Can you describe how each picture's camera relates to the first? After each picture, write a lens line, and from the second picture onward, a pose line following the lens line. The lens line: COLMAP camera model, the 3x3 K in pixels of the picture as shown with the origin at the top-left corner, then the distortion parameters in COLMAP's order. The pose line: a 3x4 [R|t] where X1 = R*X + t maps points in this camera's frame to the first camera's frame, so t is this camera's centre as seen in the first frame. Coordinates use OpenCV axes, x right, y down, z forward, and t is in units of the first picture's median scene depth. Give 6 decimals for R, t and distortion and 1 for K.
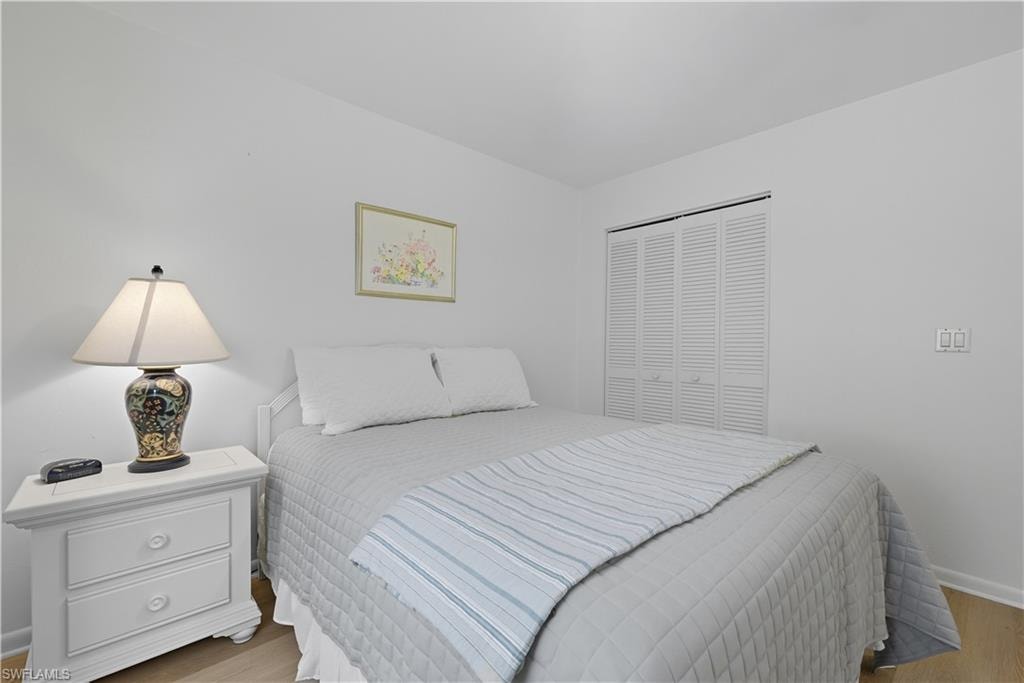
lens RADIAL K [[429.2, 0, 514.7], [0, 429.2, 339.7], [0, 0, 1]] dist [-0.000254, -0.000177]
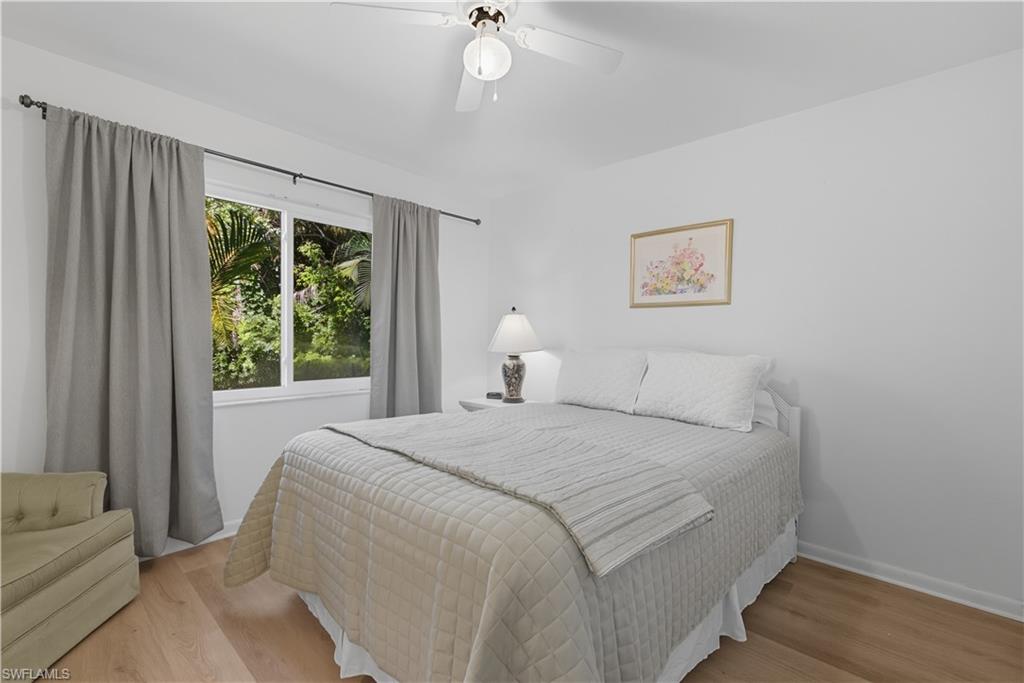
lens RADIAL K [[429.2, 0, 514.7], [0, 429.2, 339.7], [0, 0, 1]] dist [-0.000254, -0.000177]
pose [[0.087726, 0.013740, -0.996050, 0.804930], [-0.005454, 0.999897, 0.013313, -0.023817], [0.996130, 0.004264, 0.087791, 0.510670]]
